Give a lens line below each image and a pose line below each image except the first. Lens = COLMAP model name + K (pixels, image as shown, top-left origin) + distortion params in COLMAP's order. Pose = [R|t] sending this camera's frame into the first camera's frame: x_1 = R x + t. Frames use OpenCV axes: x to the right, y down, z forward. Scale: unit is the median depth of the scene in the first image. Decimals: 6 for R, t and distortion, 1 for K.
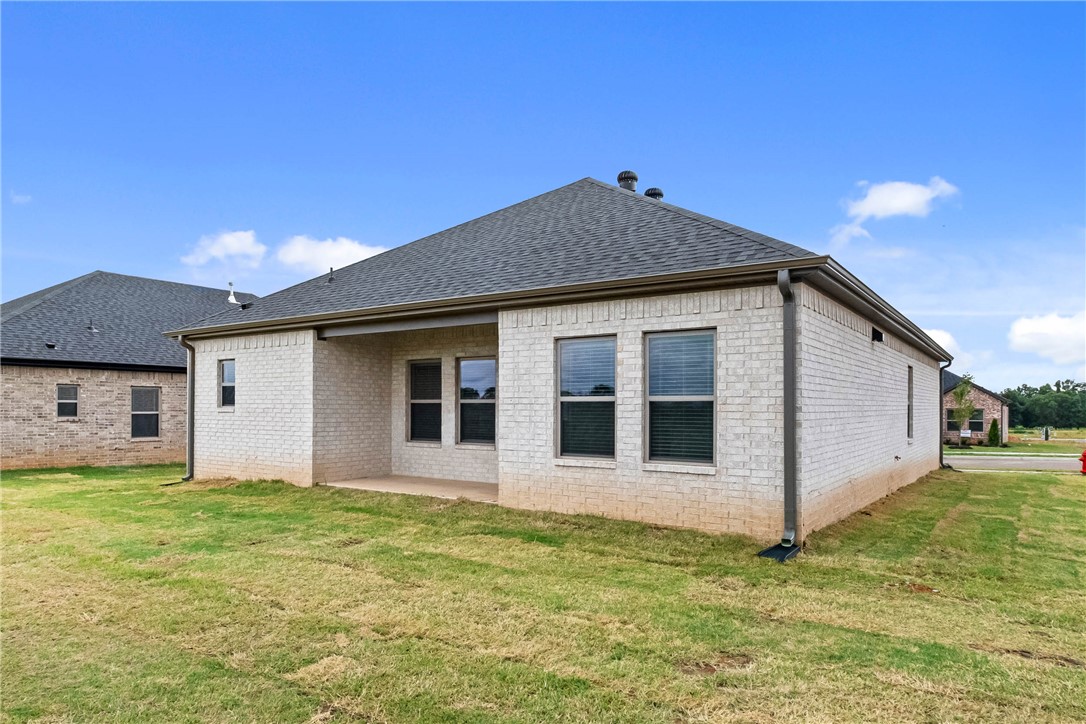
lens RADIAL K [[532.1, 0, 537.7], [0, 532.1, 411.0], [0, 0, 1]] dist [0.000871, -0.000086]
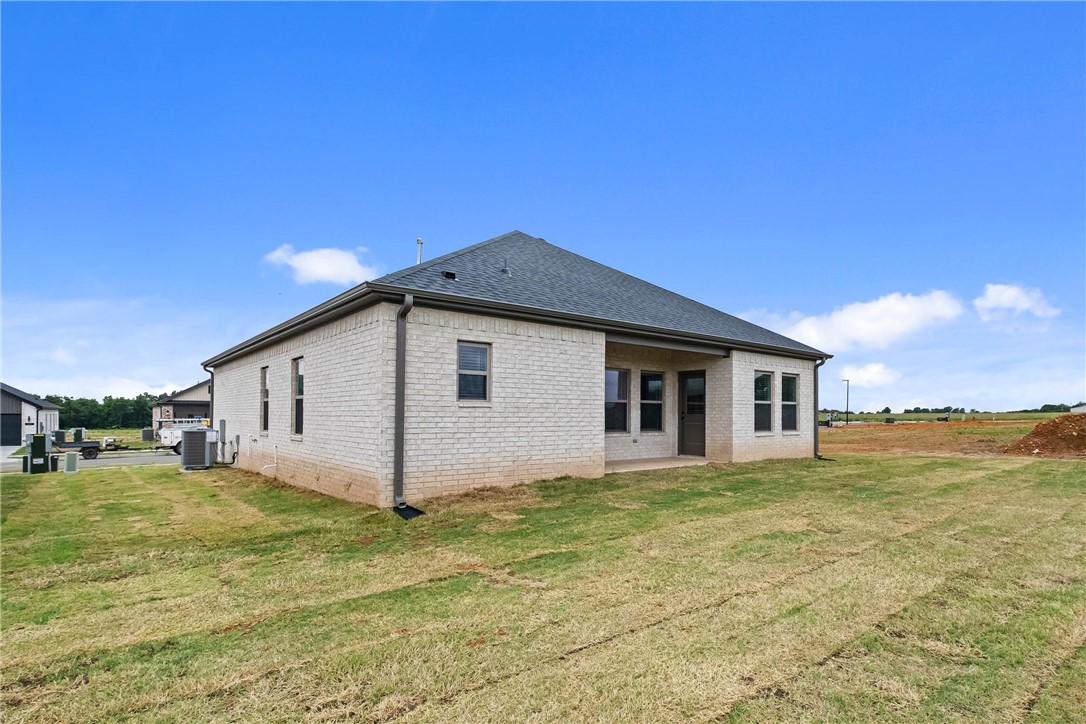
lens RADIAL K [[532.1, 0, 537.7], [0, 532.1, 411.0], [0, 0, 1]] dist [0.000871, -0.000086]
pose [[0.411844, 0.003984, 0.911246, -1.925549], [0.000414, 0.999990, -0.004559, 0.017800], [-0.911254, 0.002255, 0.411838, 0.877012]]
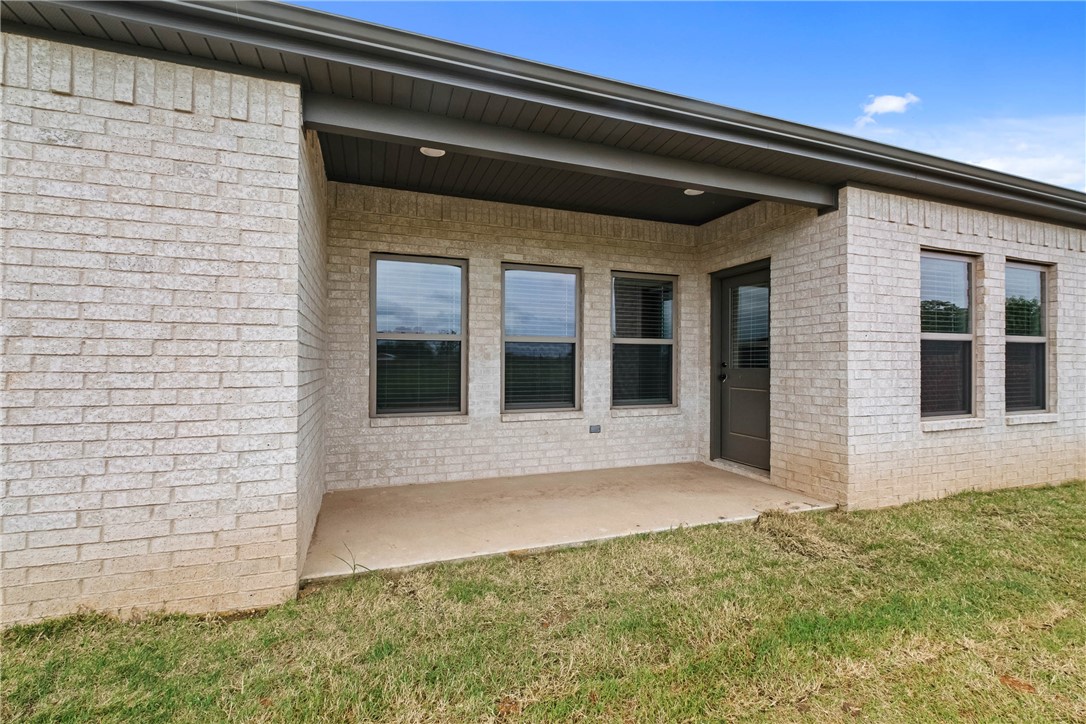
lens RADIAL K [[429.6, 0, 543.0], [0, 429.6, 362.0], [0, 0, 1]] dist [-0.001279, -0.000385]
pose [[0.661949, -0.001870, 0.749547, -0.669873], [0.002708, 0.999996, 0.000103, 0.010040], [-0.749544, 0.001962, 0.661951, 0.949464]]
